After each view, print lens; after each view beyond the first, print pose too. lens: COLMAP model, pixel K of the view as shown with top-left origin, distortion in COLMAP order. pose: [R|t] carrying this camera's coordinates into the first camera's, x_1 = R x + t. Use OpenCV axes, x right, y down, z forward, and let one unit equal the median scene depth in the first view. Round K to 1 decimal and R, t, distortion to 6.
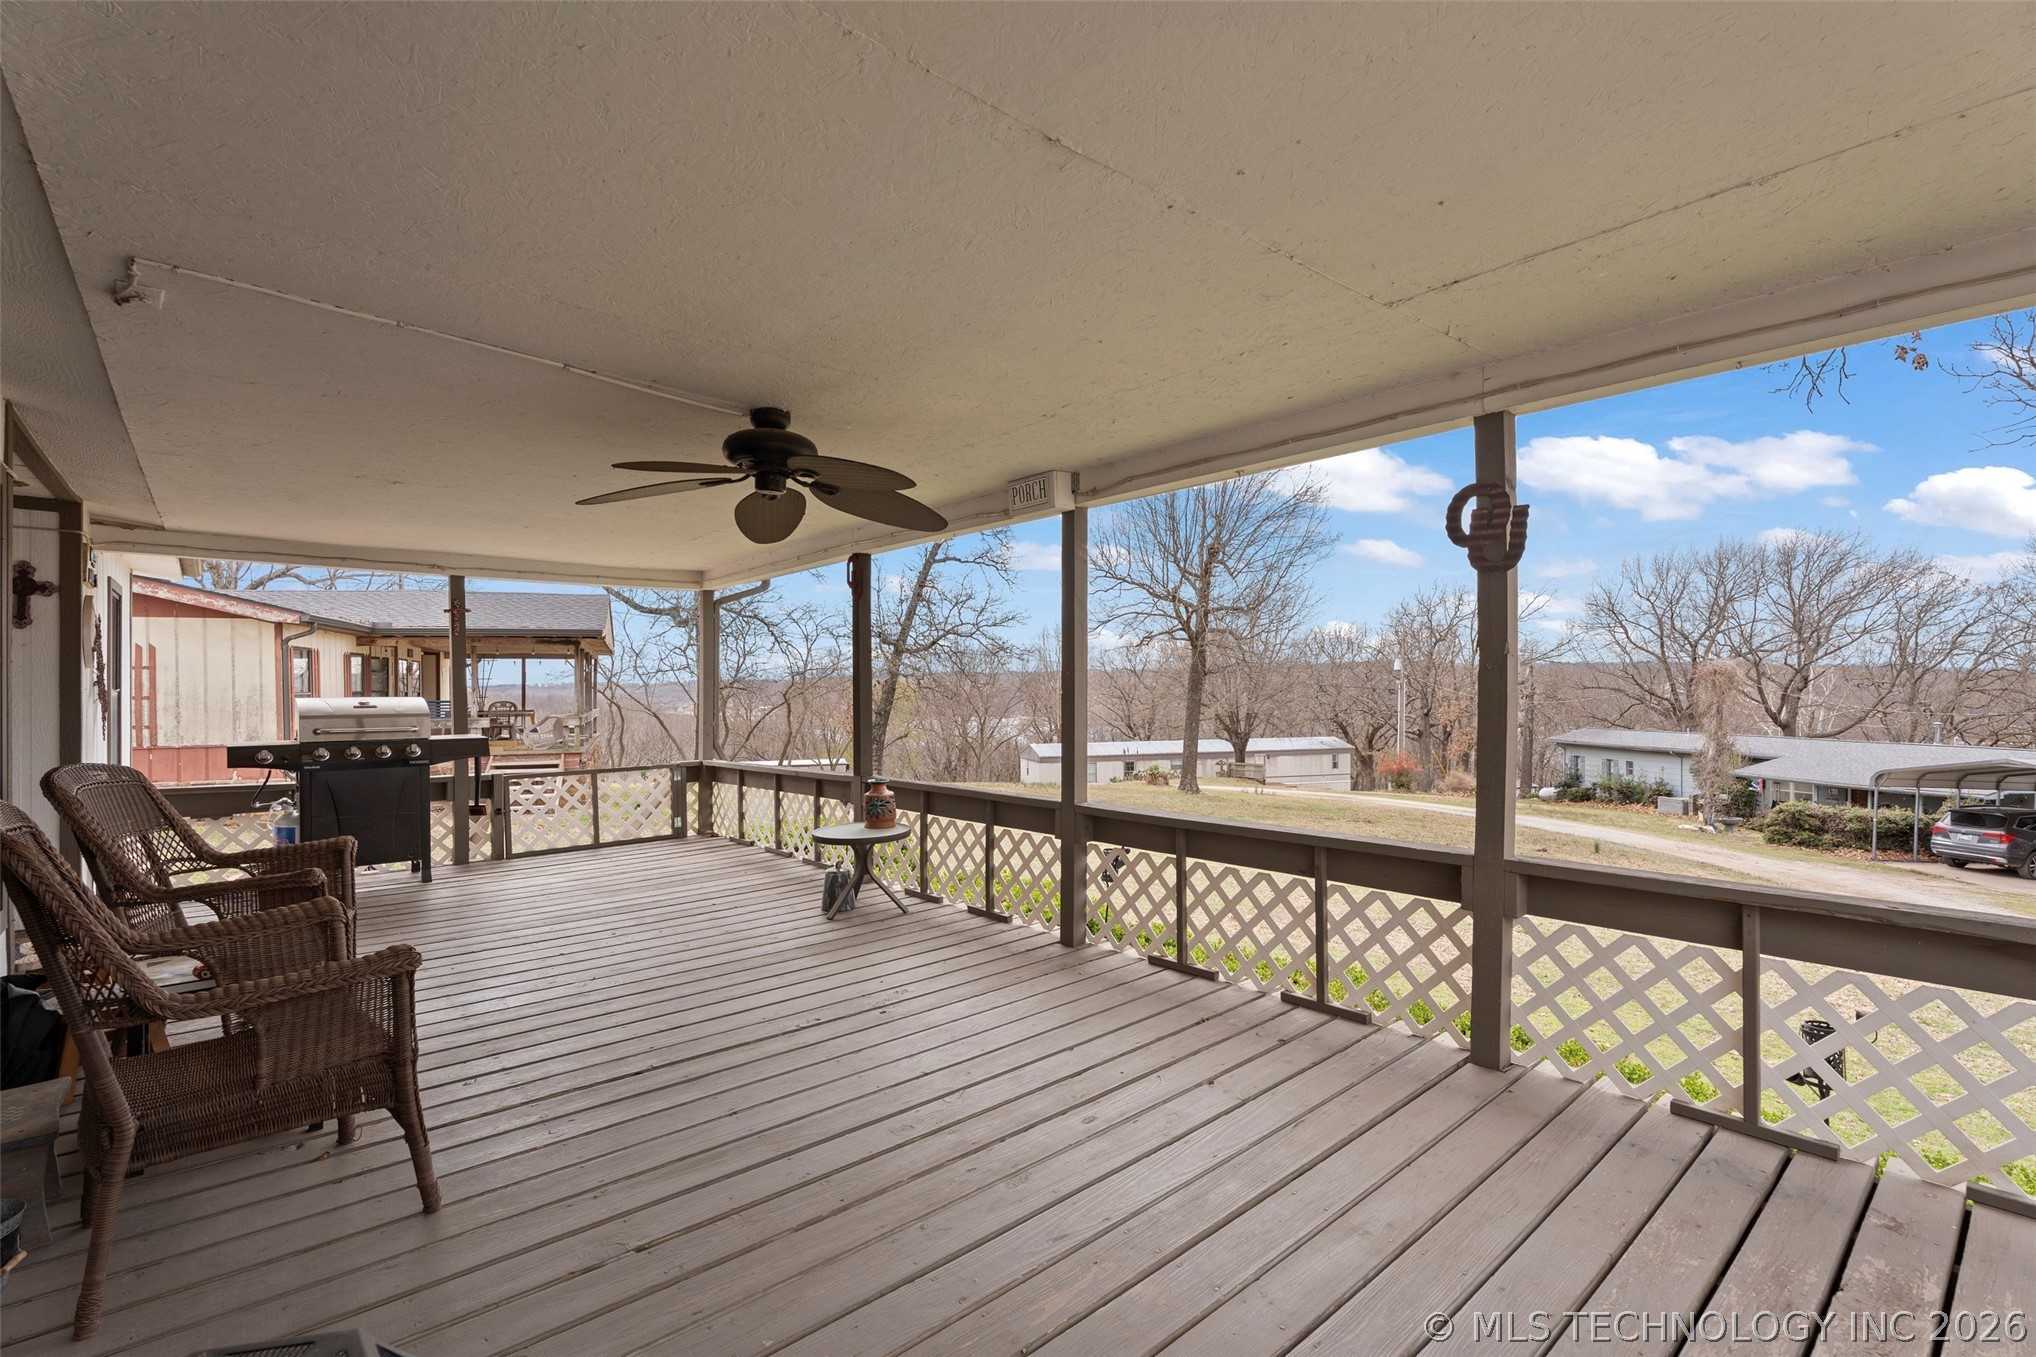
lens RADIAL K [[921.0, 0, 1009.6], [0, 921.0, 686.6], [0, 0, 1]] dist [0.010385, -0.000104]
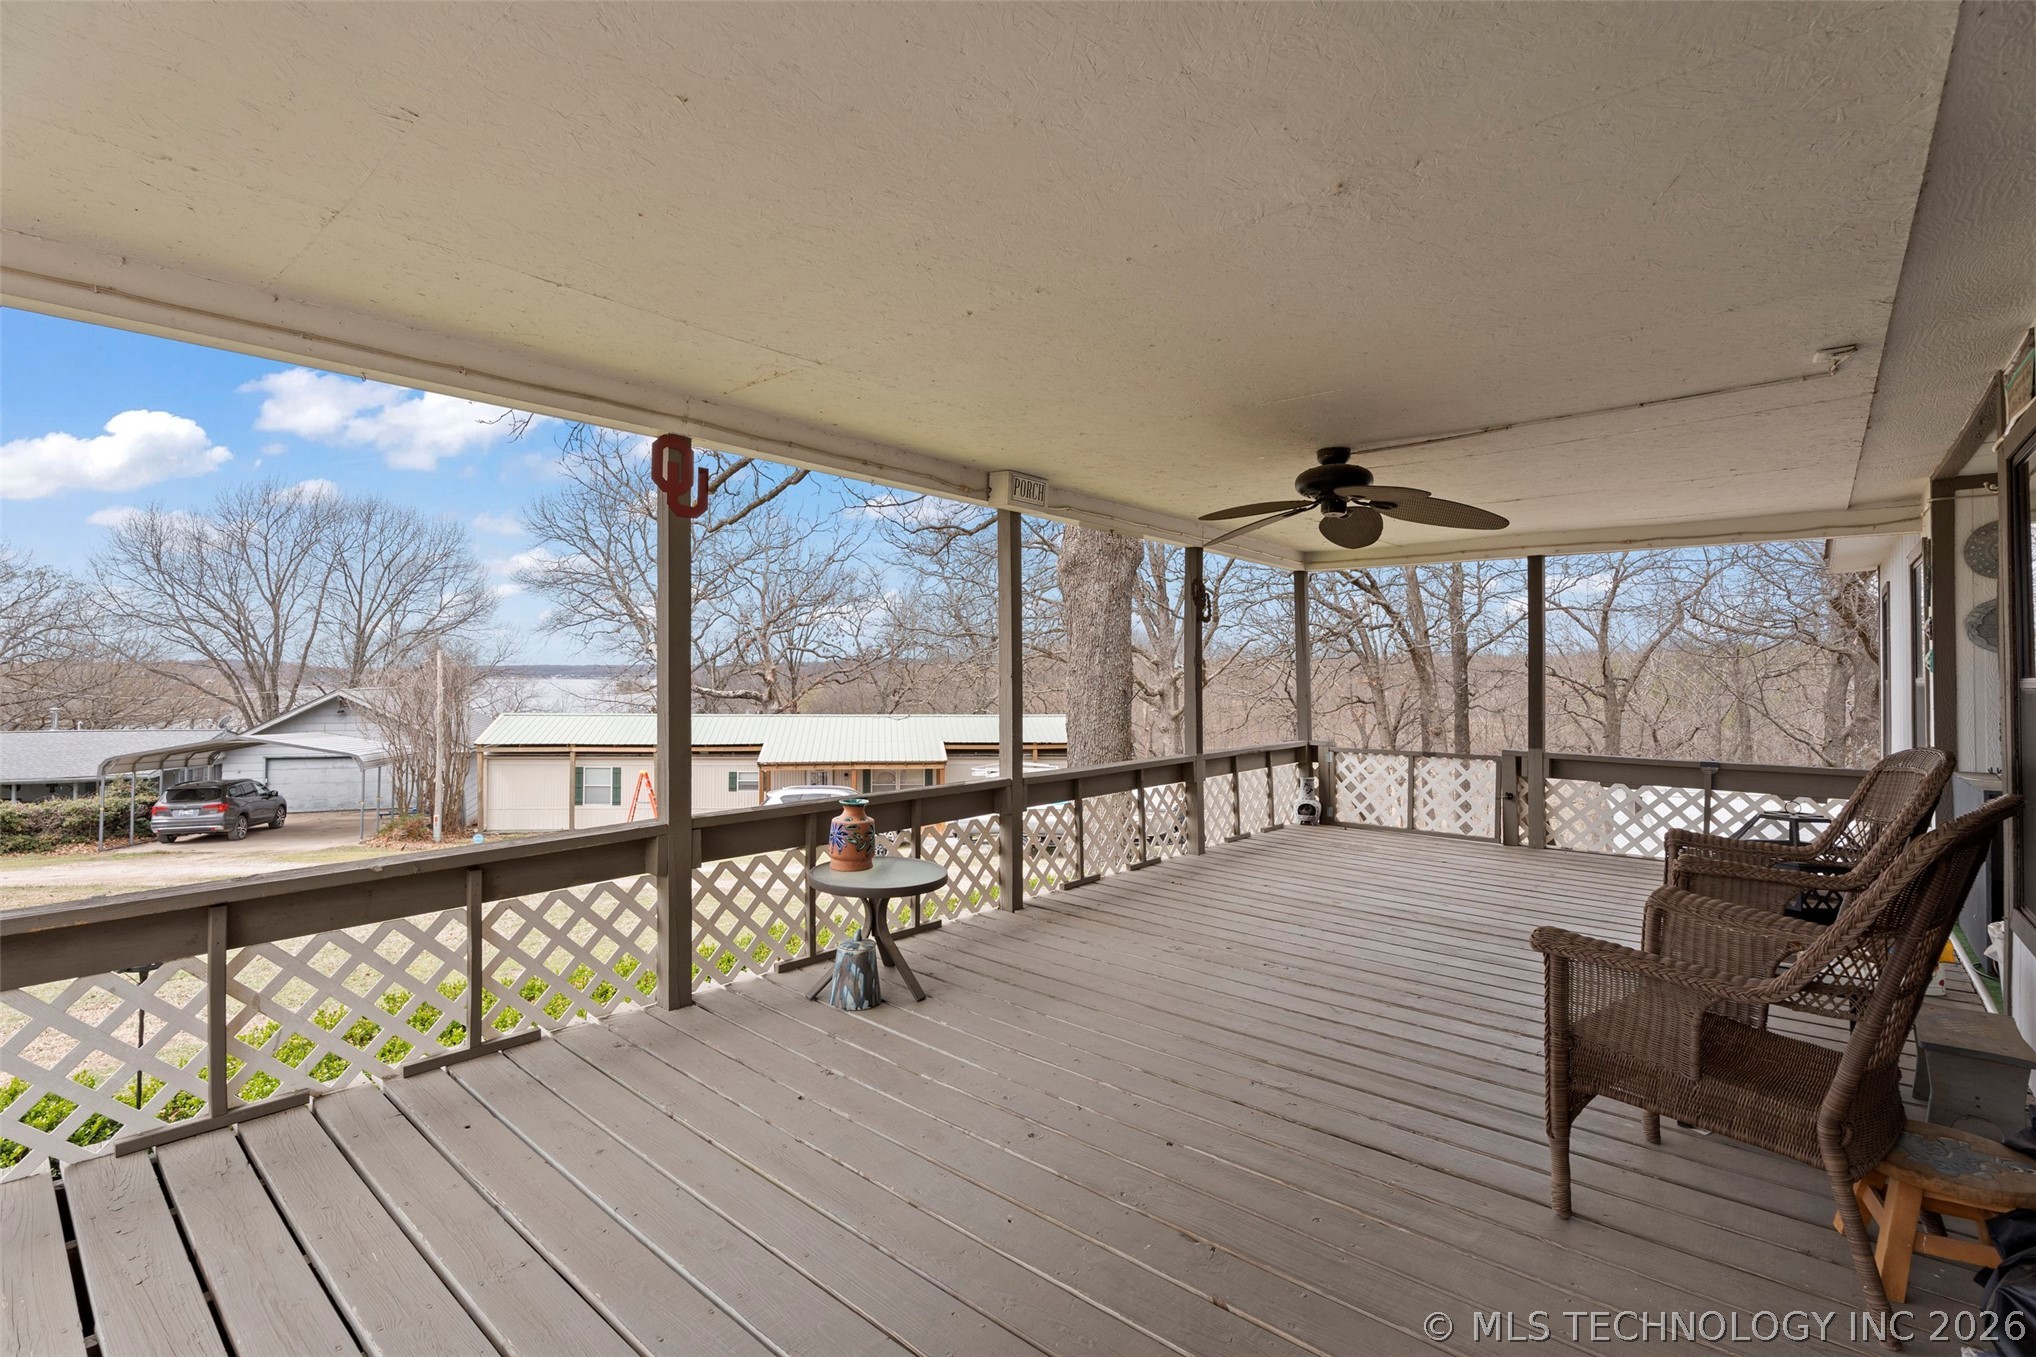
lens RADIAL K [[921.0, 0, 1009.7], [0, 921.0, 673.9], [0, 0, 1]] dist [0.010385, -0.000104]
pose [[-0.126232, 0.001974, 0.991999, -0.610475], [-0.002973, 0.999993, -0.002369, 0.000287], [-0.991996, -0.003248, -0.126225, 0.669792]]
